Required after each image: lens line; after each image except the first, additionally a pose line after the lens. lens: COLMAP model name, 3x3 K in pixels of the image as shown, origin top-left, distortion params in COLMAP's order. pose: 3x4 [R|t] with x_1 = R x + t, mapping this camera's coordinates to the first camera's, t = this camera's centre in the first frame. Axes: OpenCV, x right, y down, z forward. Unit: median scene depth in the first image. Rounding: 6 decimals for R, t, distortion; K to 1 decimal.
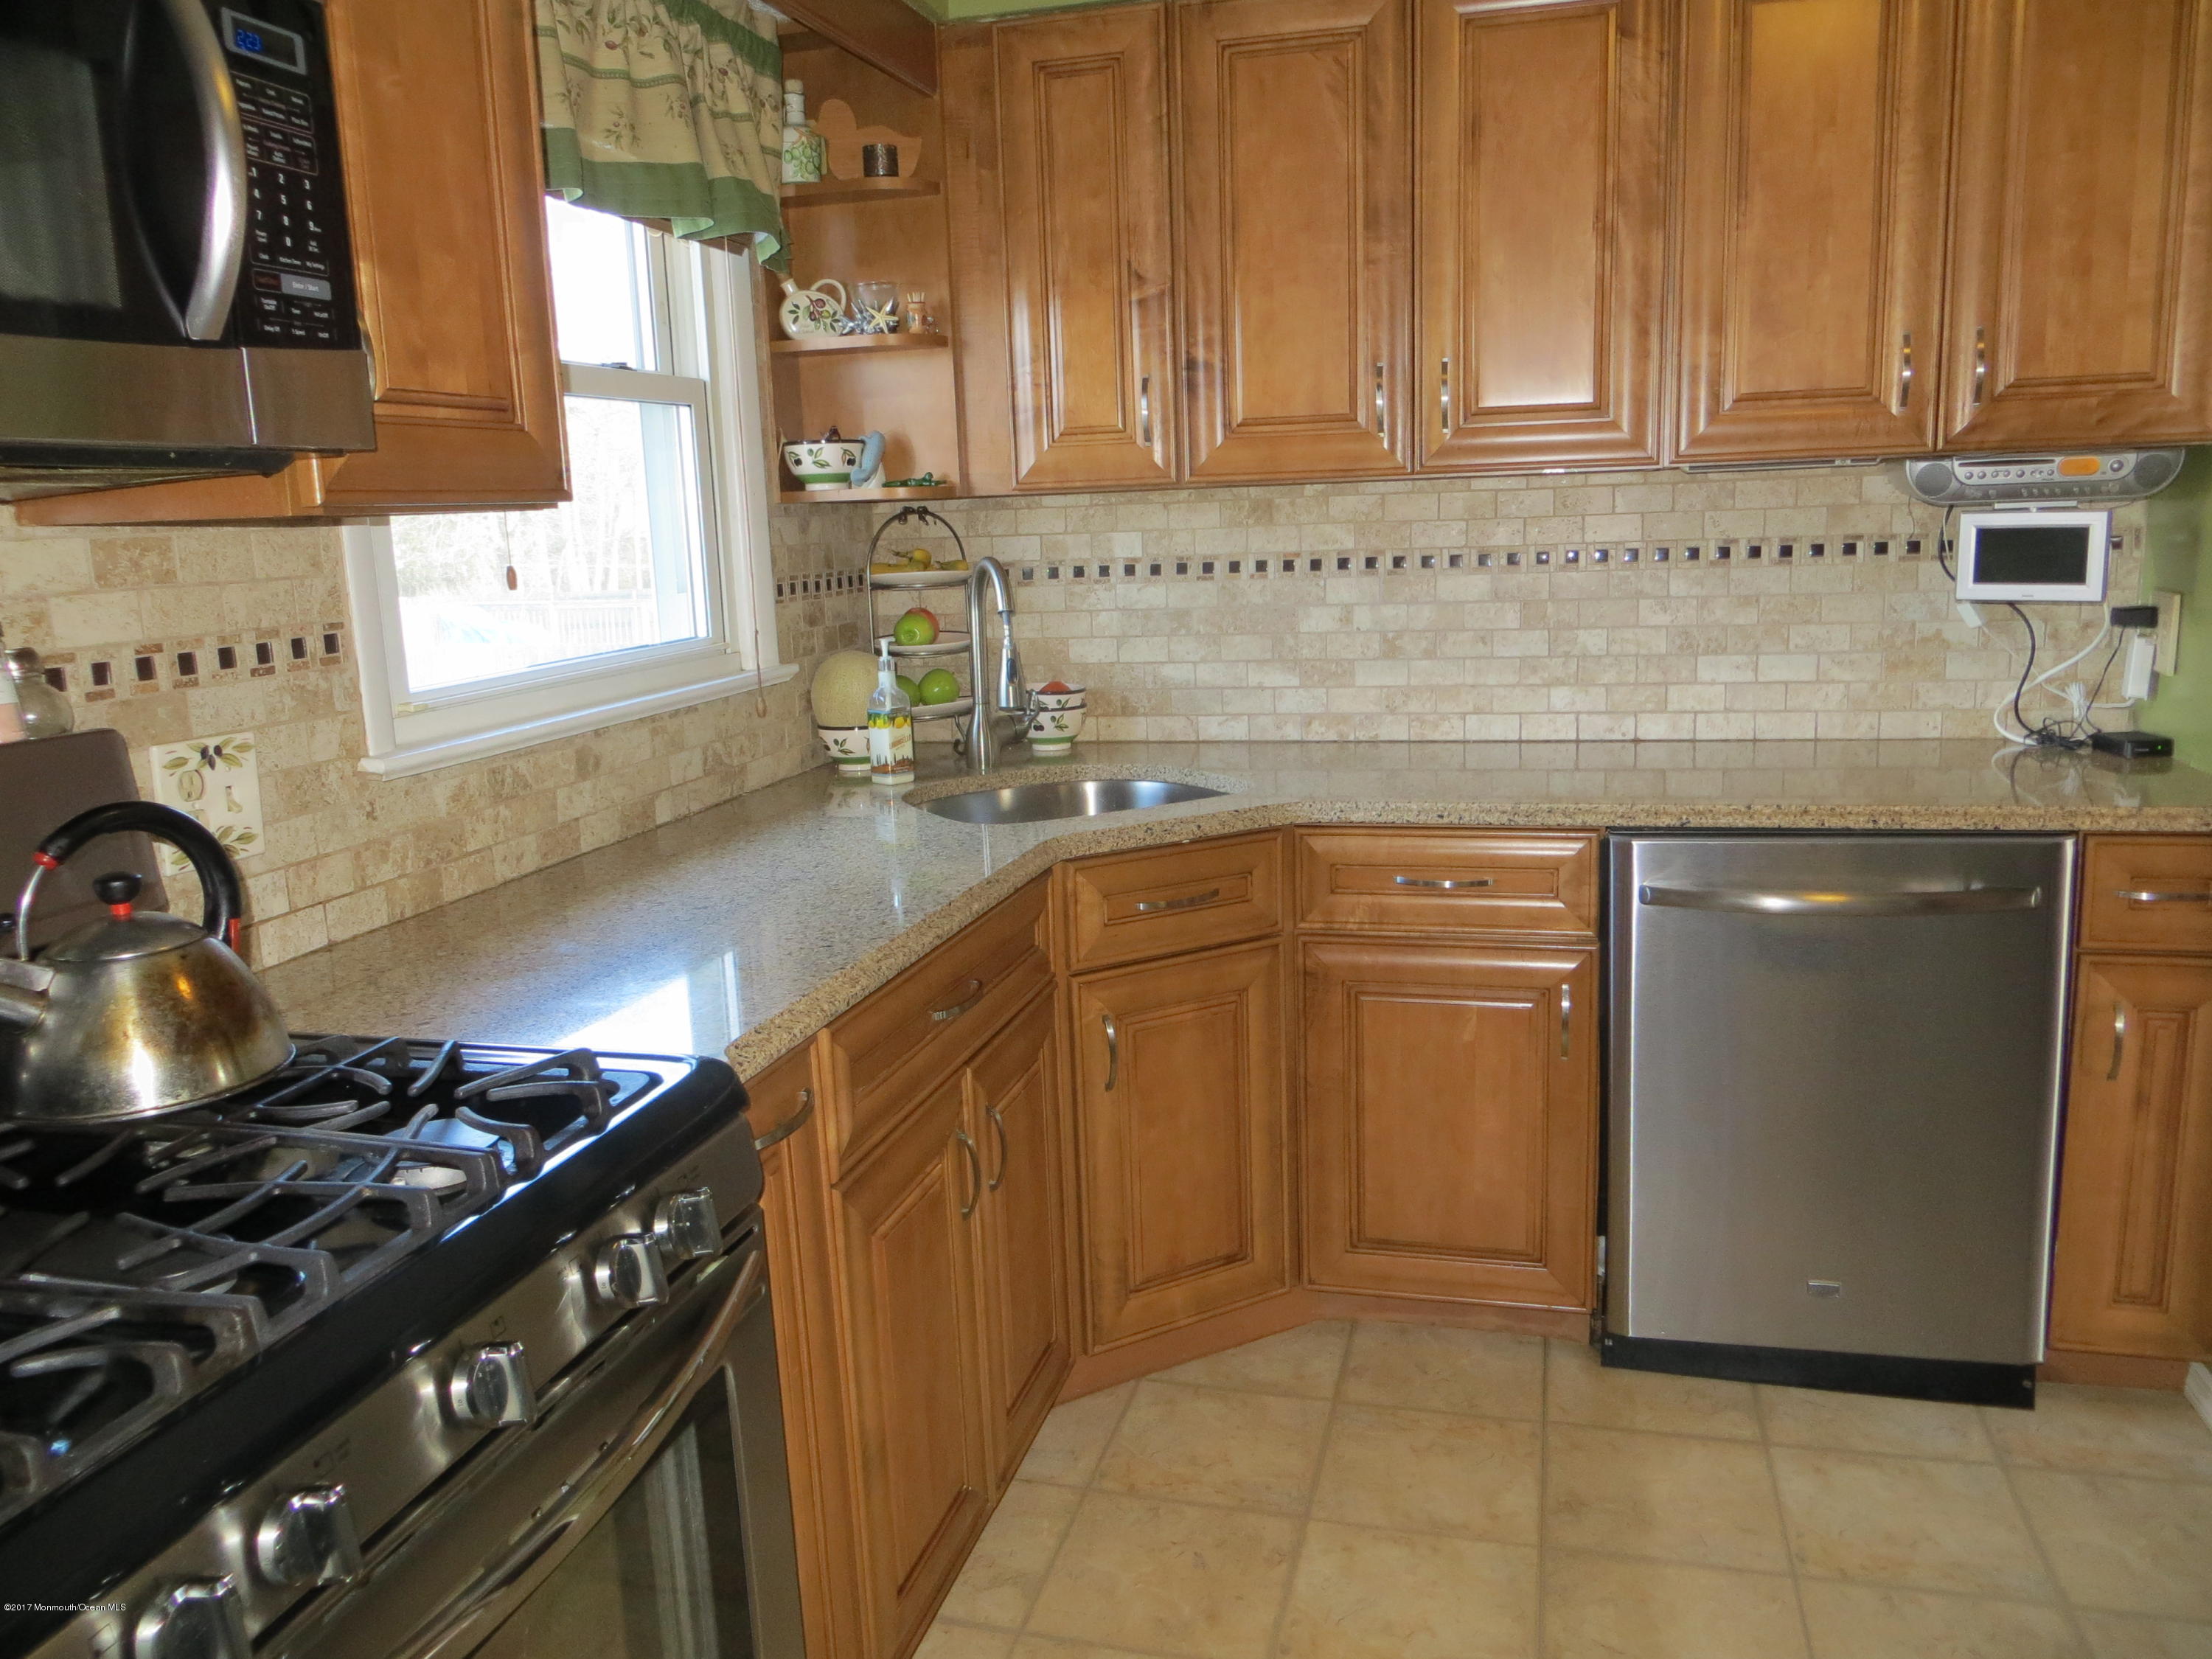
lens RADIAL K [[1663.7, 0, 1107.7], [0, 1663.7, 829.9], [0, 0, 1]] dist [-0.012263, -0.000355]
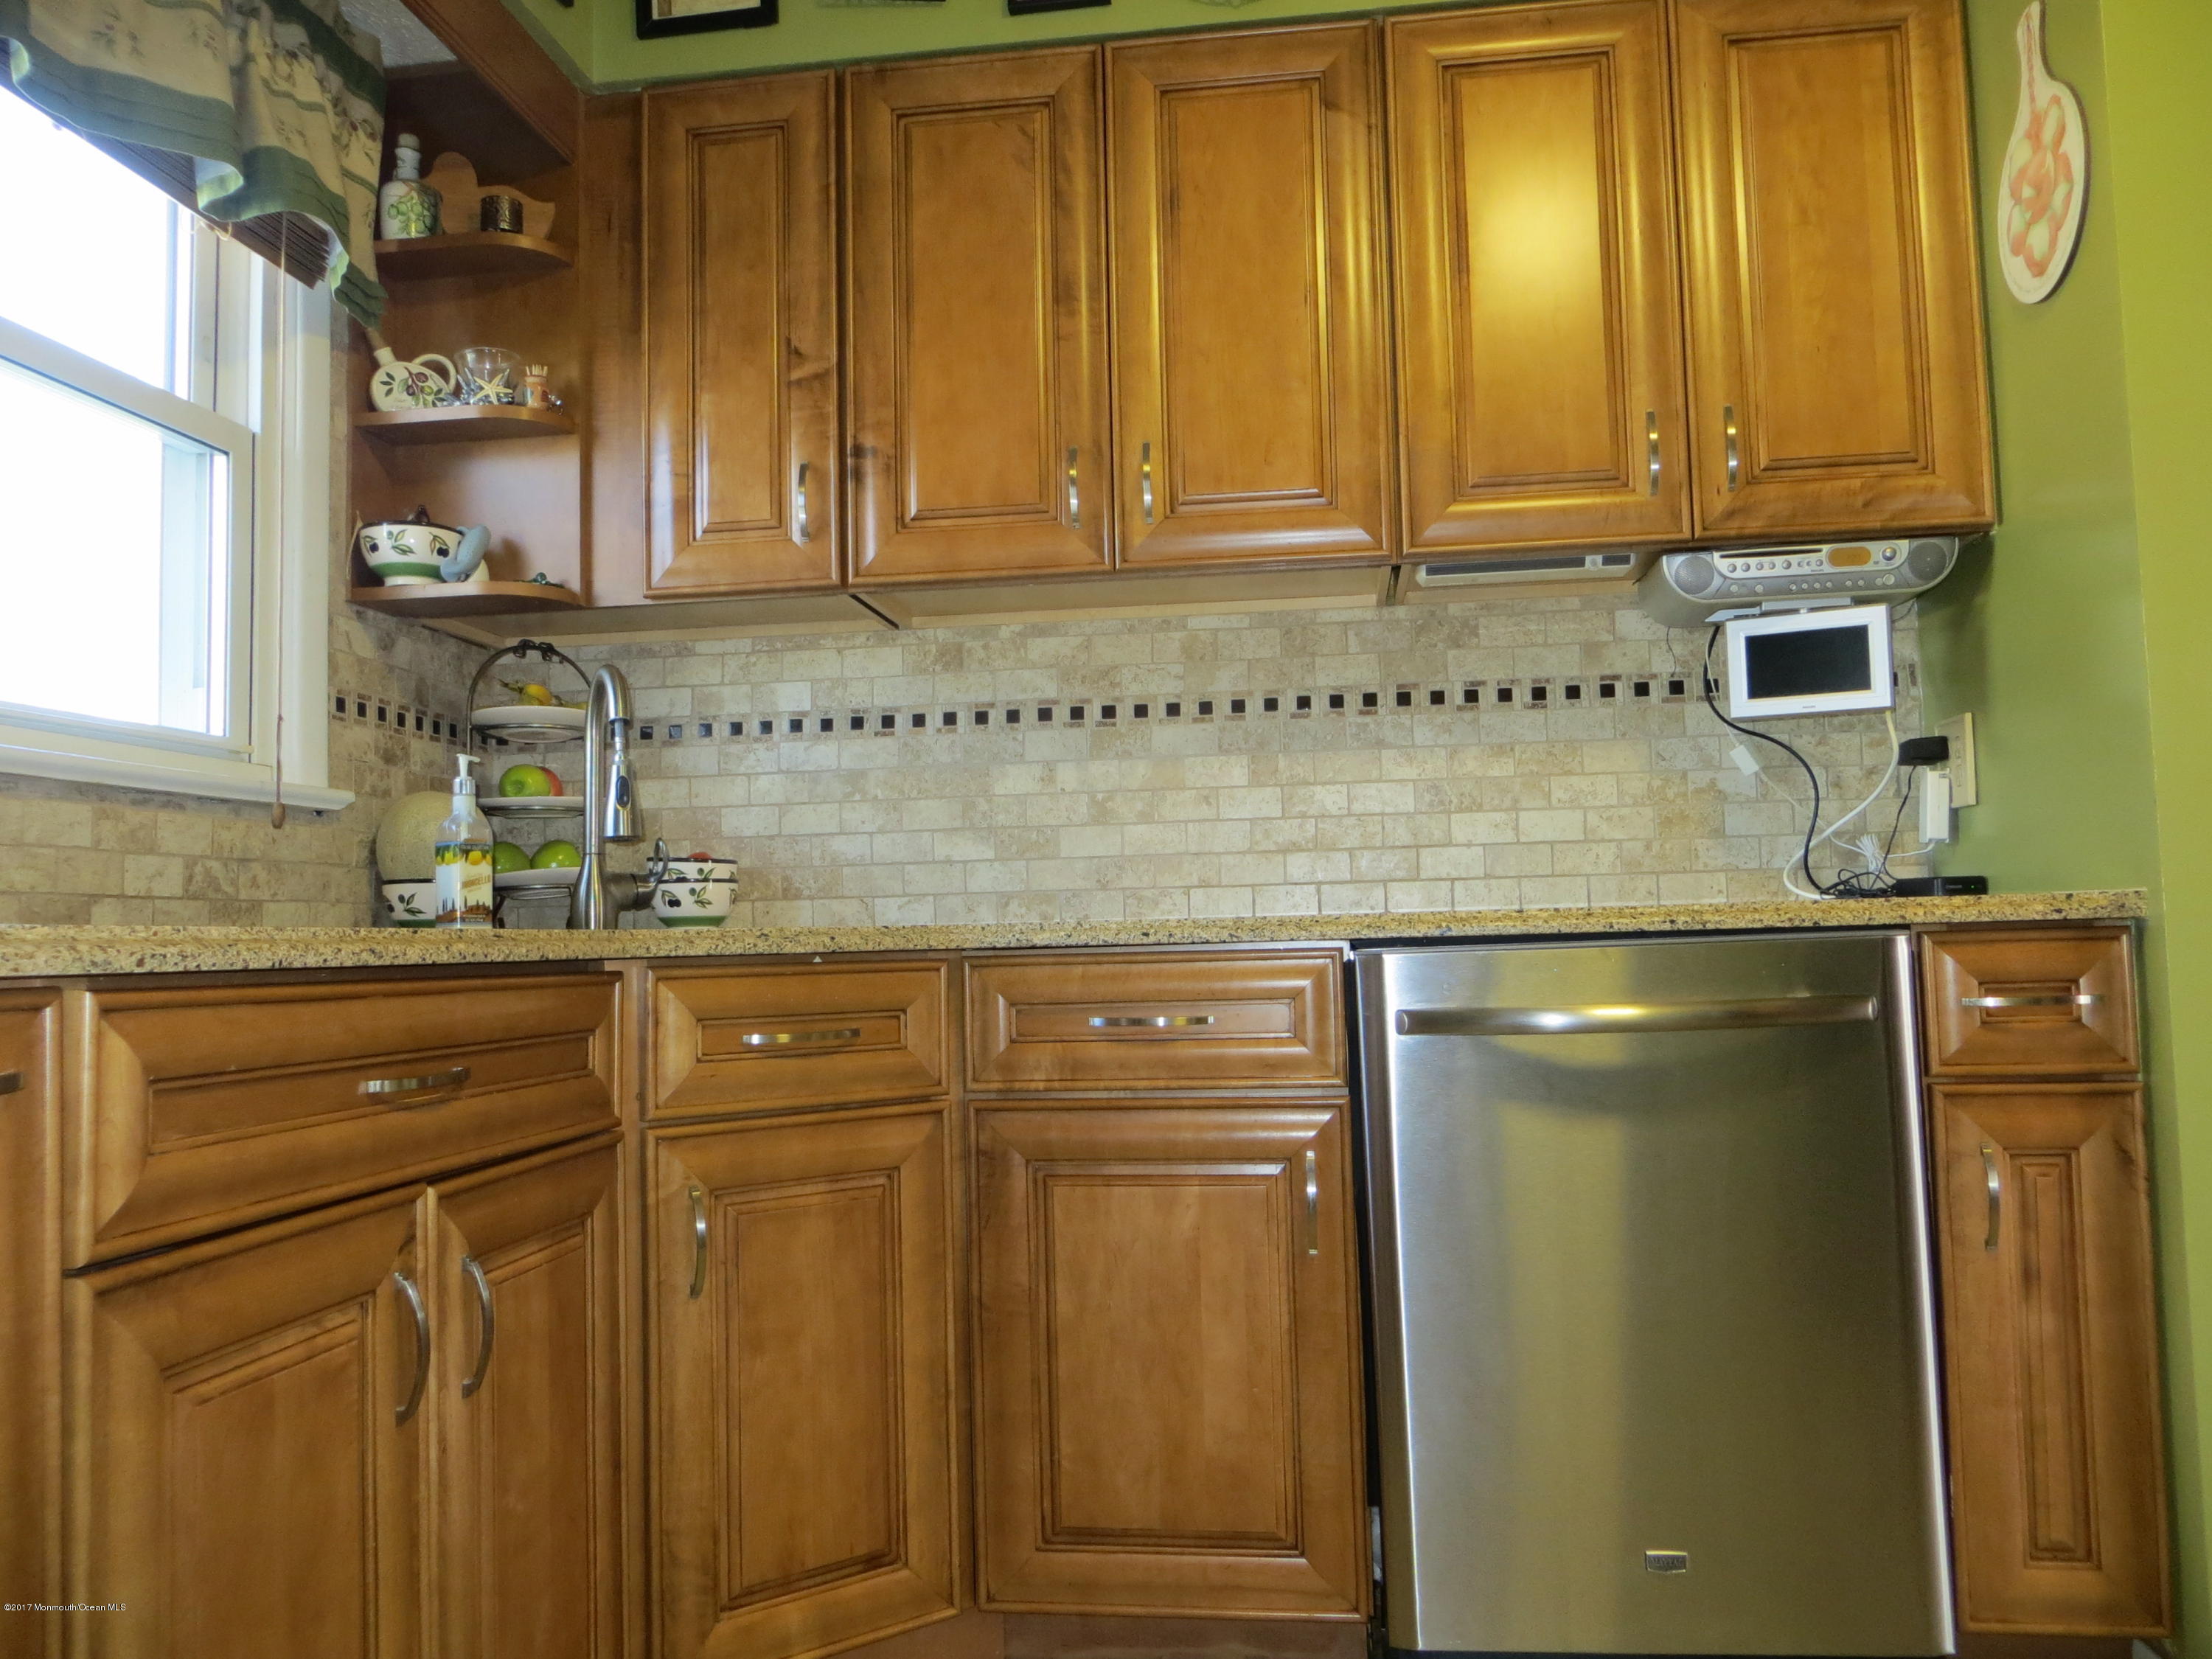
lens RADIAL K [[1663.7, 0, 1104.4], [0, 1663.7, 829.6], [0, 0, 1]] dist [-0.012263, -0.000355]
pose [[0.991292, 0.021376, 0.129933, 0.070597], [0.012401, 0.967194, -0.253735, 0.131492], [-0.131094, 0.253137, 0.958507, 0.214707]]
